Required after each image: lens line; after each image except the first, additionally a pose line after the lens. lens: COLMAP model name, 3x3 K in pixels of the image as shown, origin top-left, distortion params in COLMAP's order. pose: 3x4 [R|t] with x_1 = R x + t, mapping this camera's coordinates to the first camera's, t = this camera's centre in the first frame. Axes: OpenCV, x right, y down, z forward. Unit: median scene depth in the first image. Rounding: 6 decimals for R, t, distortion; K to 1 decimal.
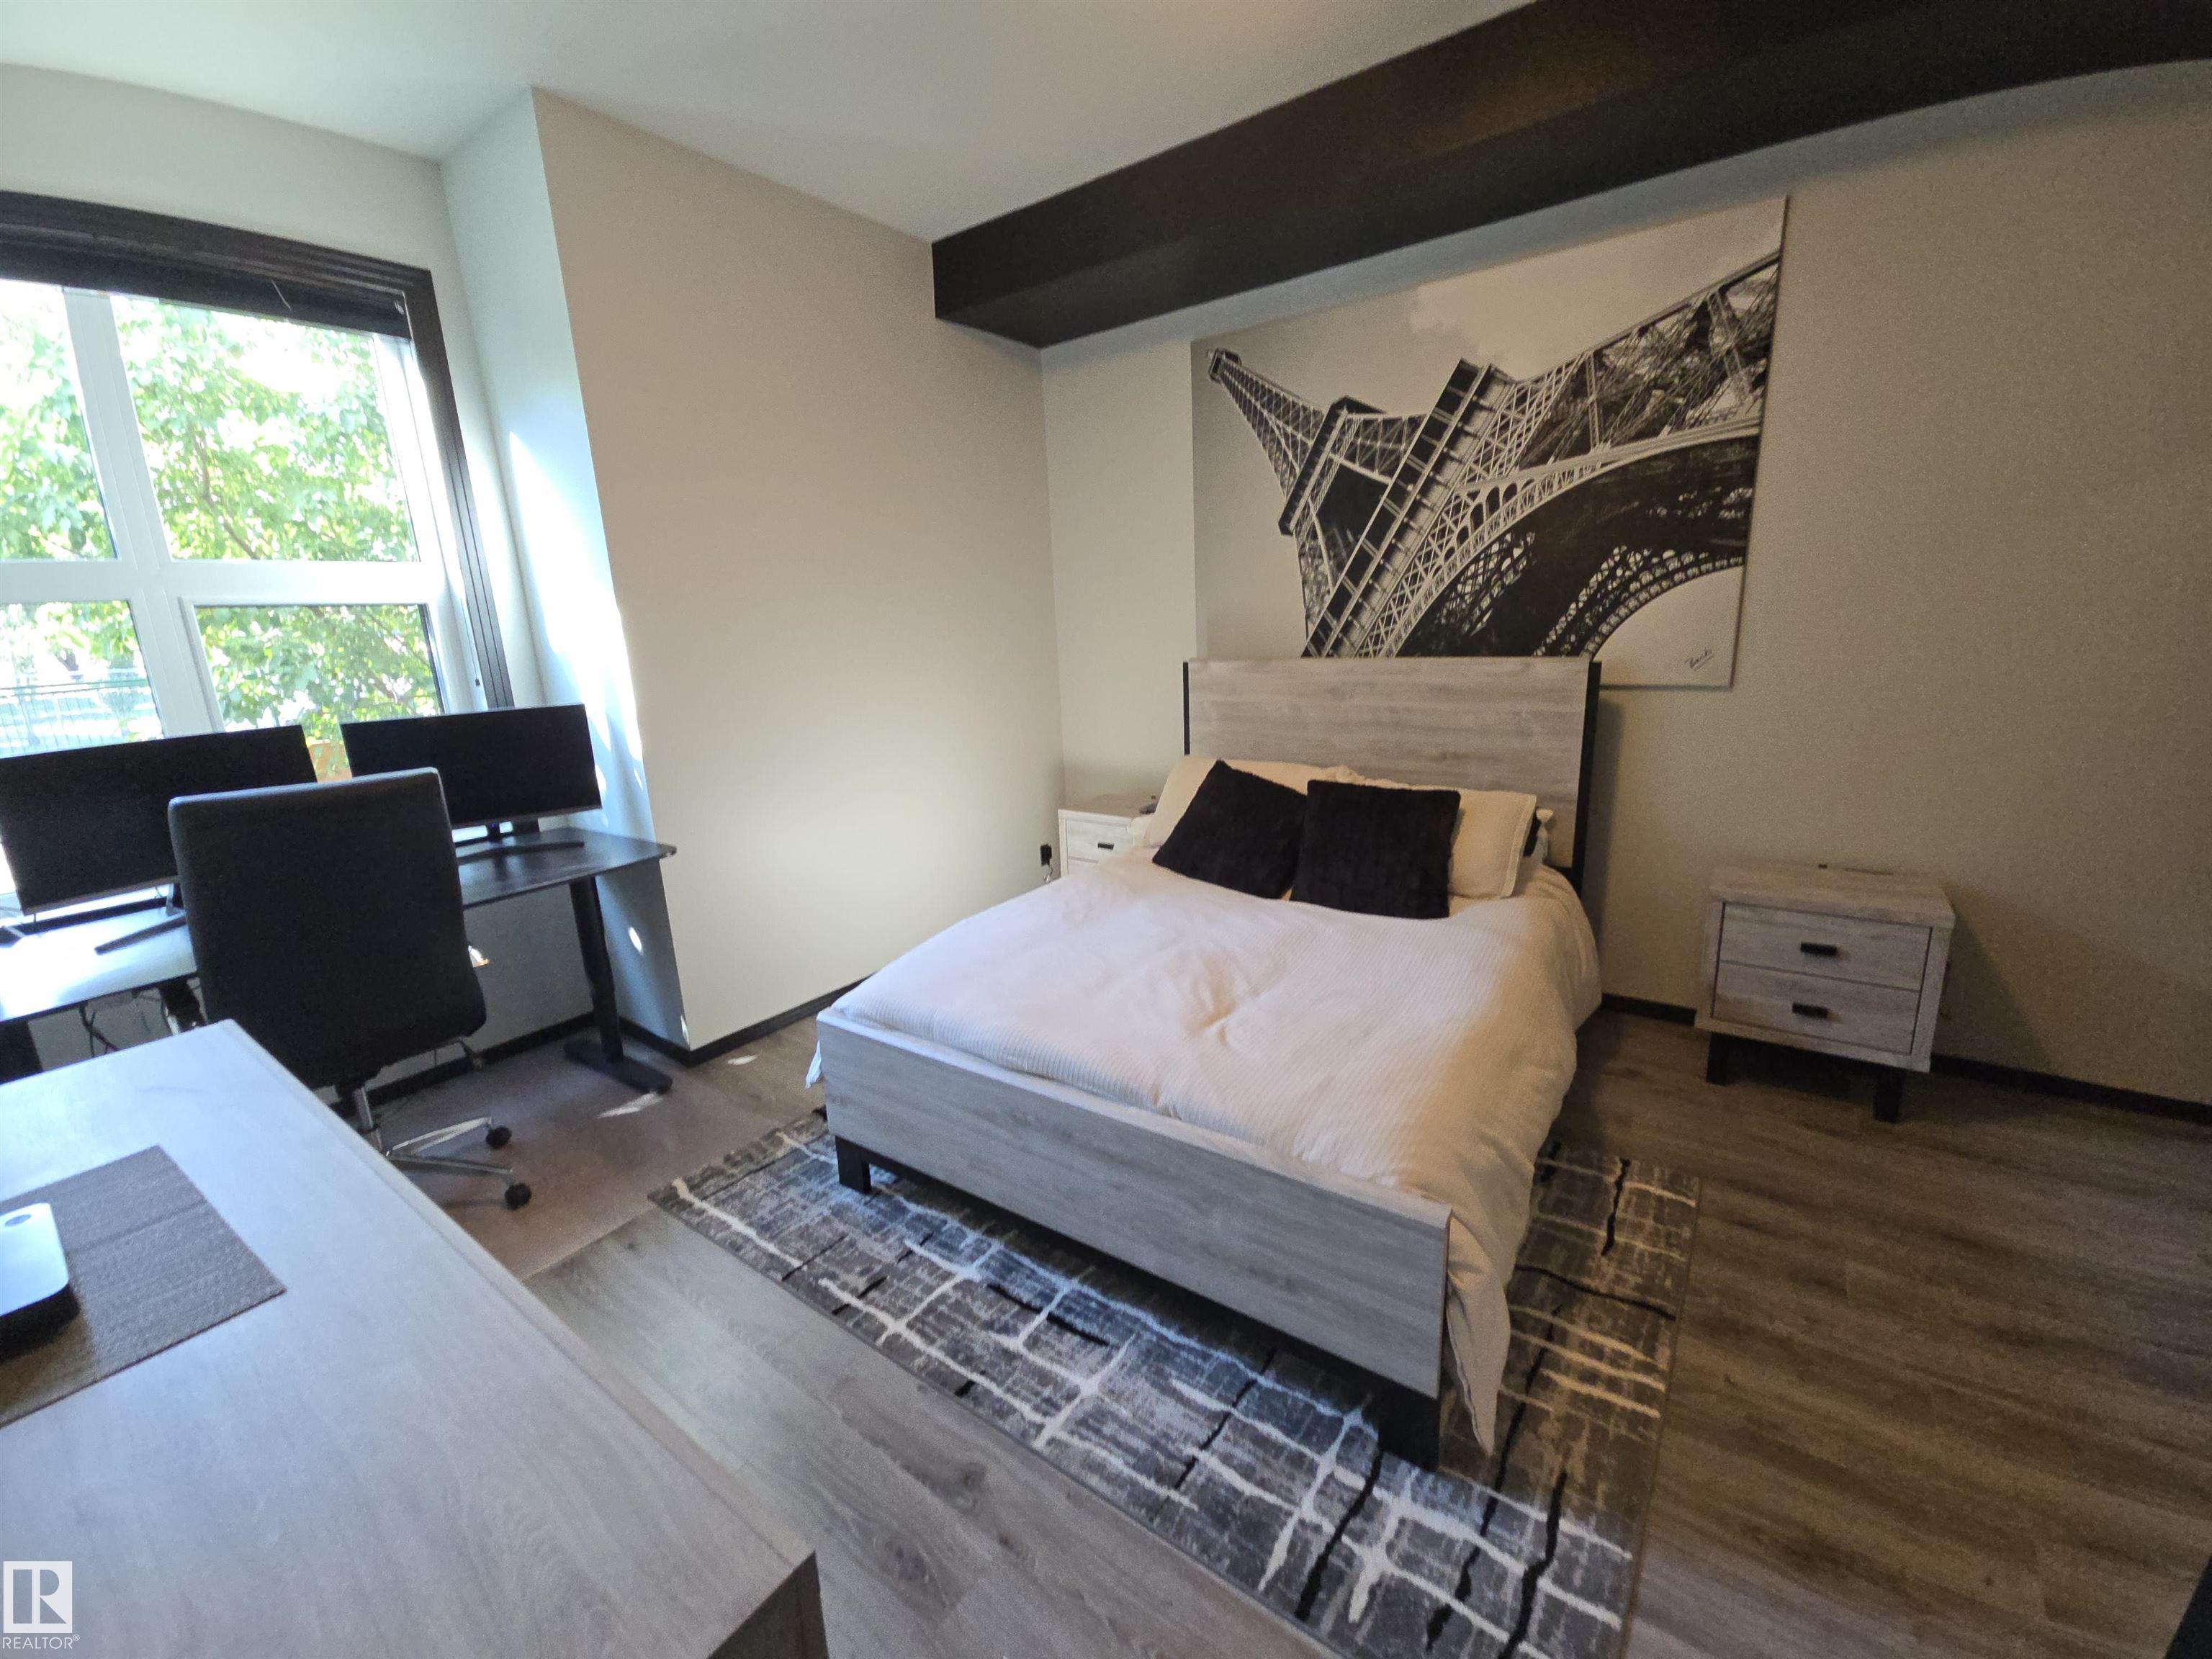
lens RADIAL K [[896.3, 0, 1104.9], [0, 896.3, 823.7], [0, 0, 1]] dist [0.003411, -0.000459]
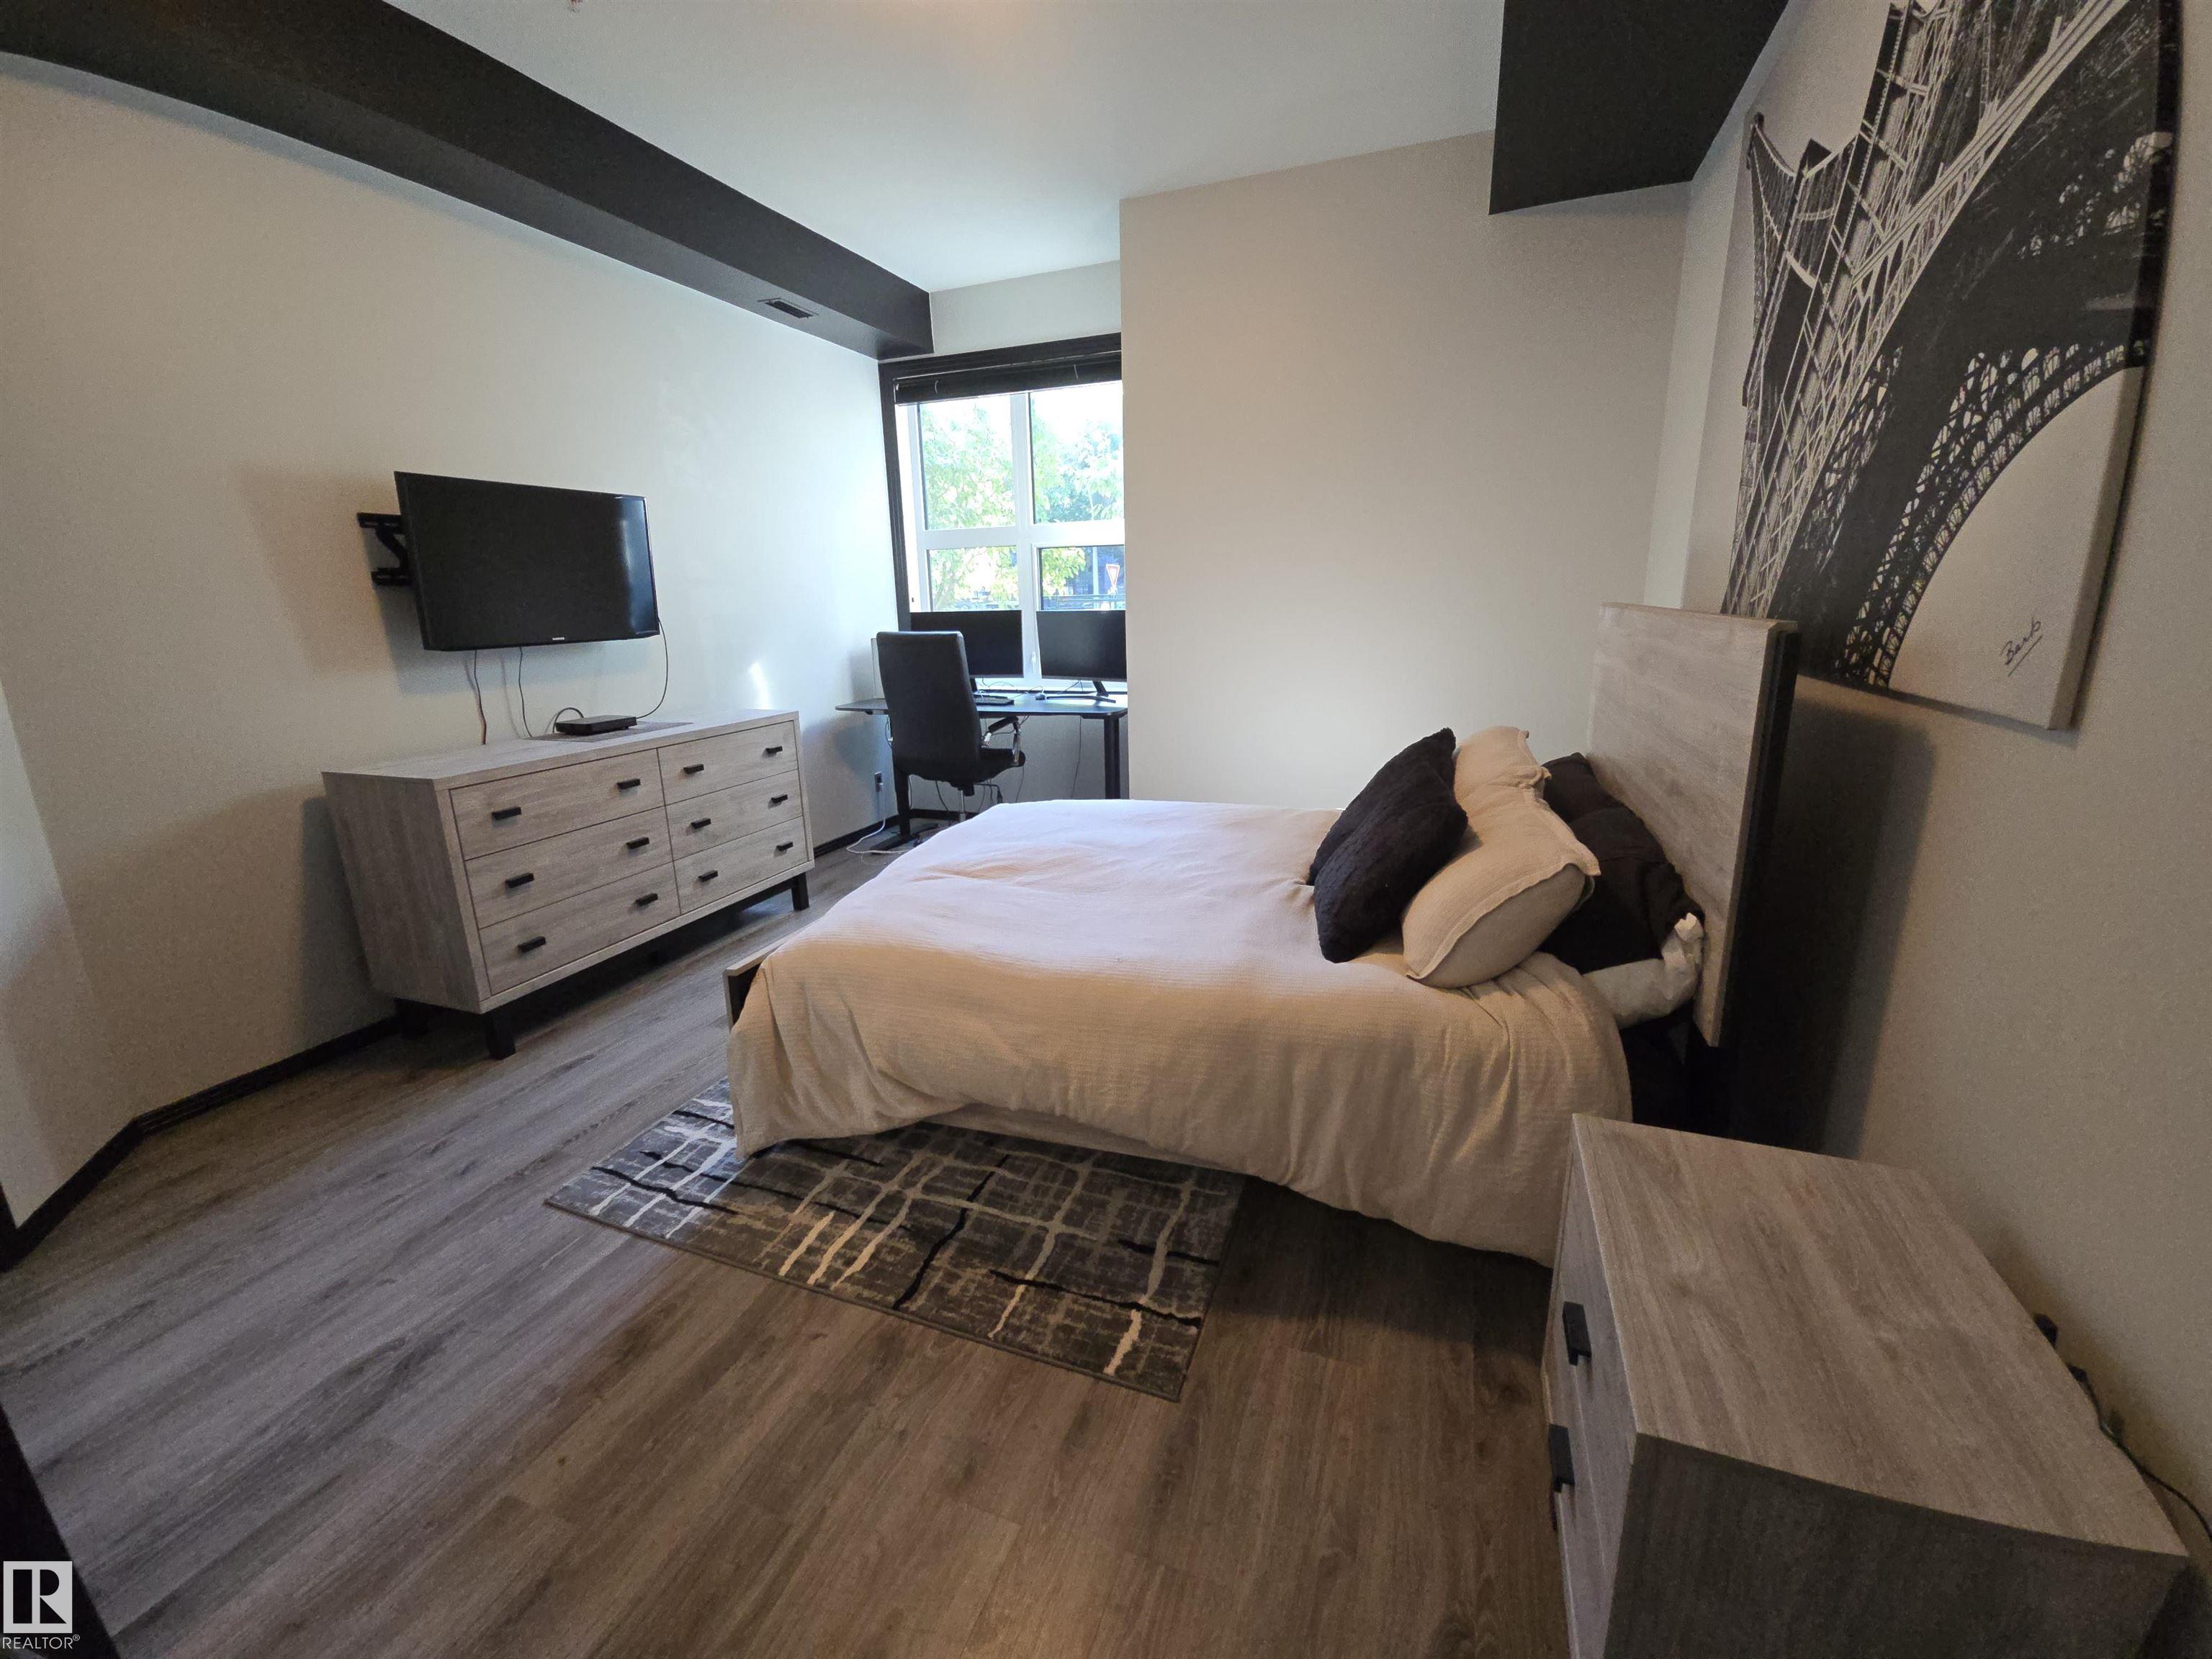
lens RADIAL K [[901.7, 0, 1112.8], [0, 901.7, 822.1], [0, 0, 1]] dist [0.001365, -0.000037]
pose [[0.274385, 0.269189, -0.923174, 0.896201], [-0.206416, 0.954129, 0.216865, -0.114862], [0.939205, 0.131054, 0.317363, 0.531679]]
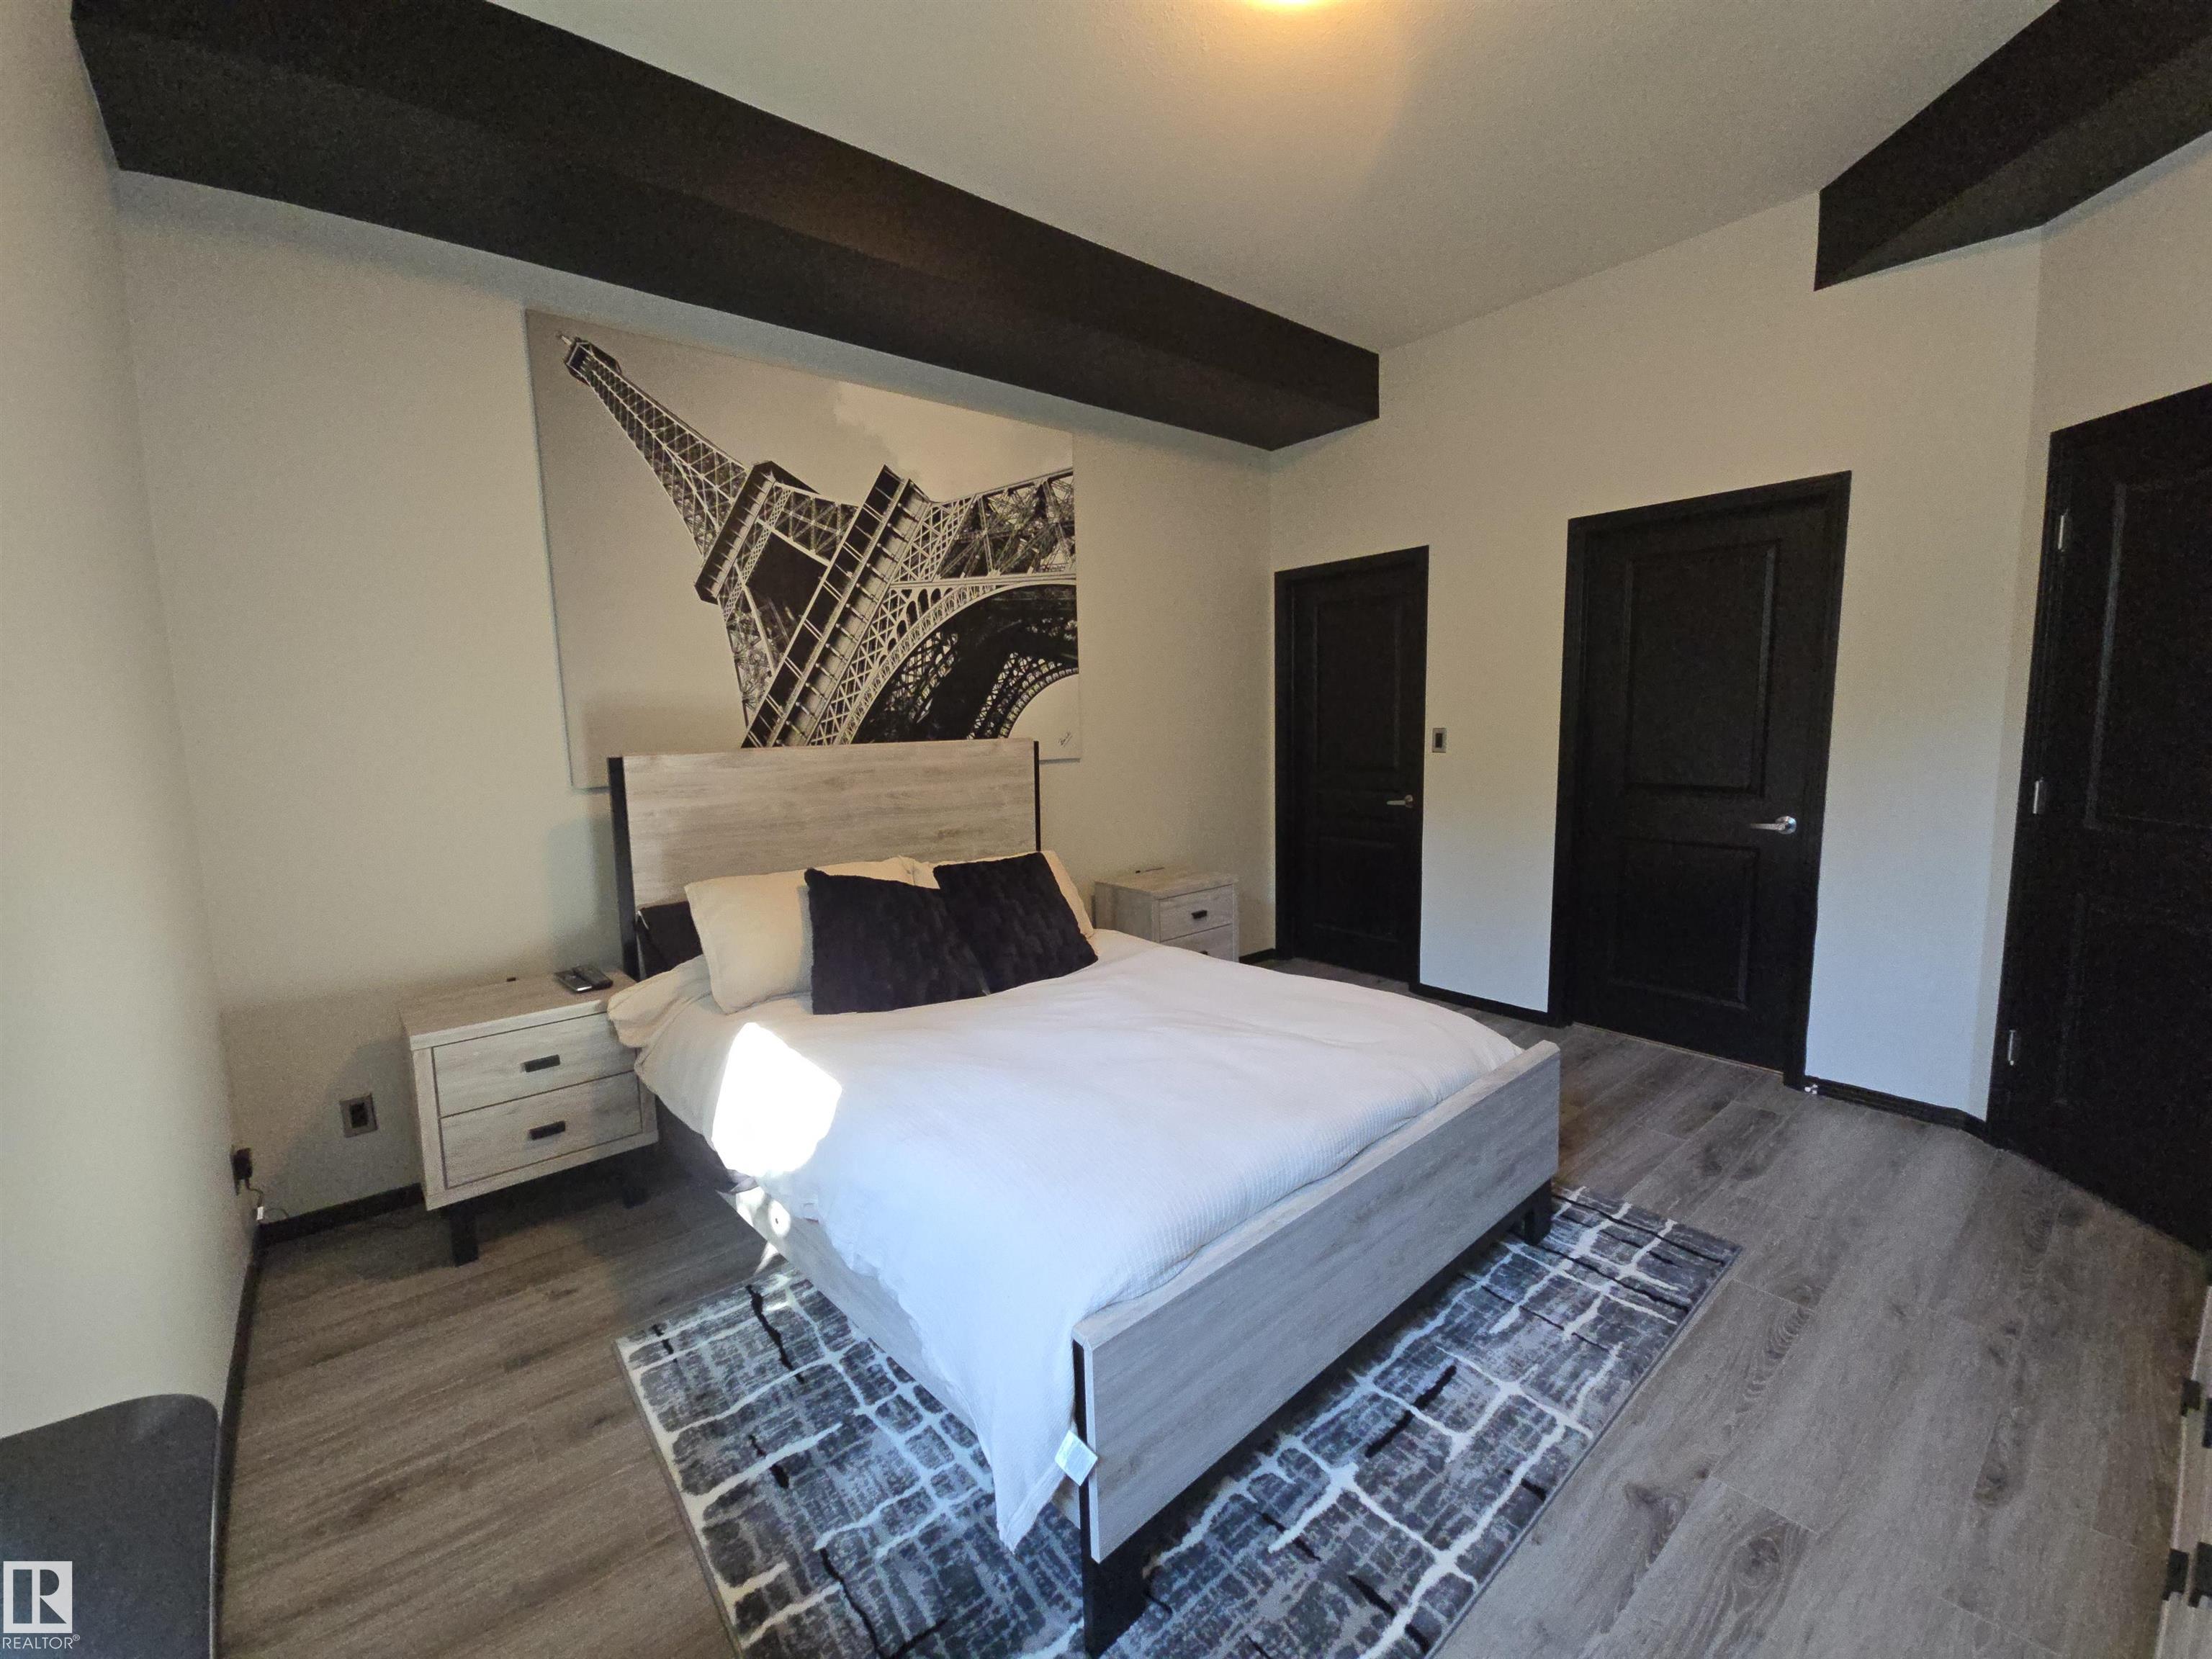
lens RADIAL K [[896.3, 0, 1104.9], [0, 896.3, 823.7], [0, 0, 1]] dist [0.003411, -0.000459]
pose [[0.239948, -0.082612, 0.967264, -0.629409], [0.233458, 0.972043, 0.025107, -0.076964], [-0.942296, 0.219791, 0.252526, 0.612780]]
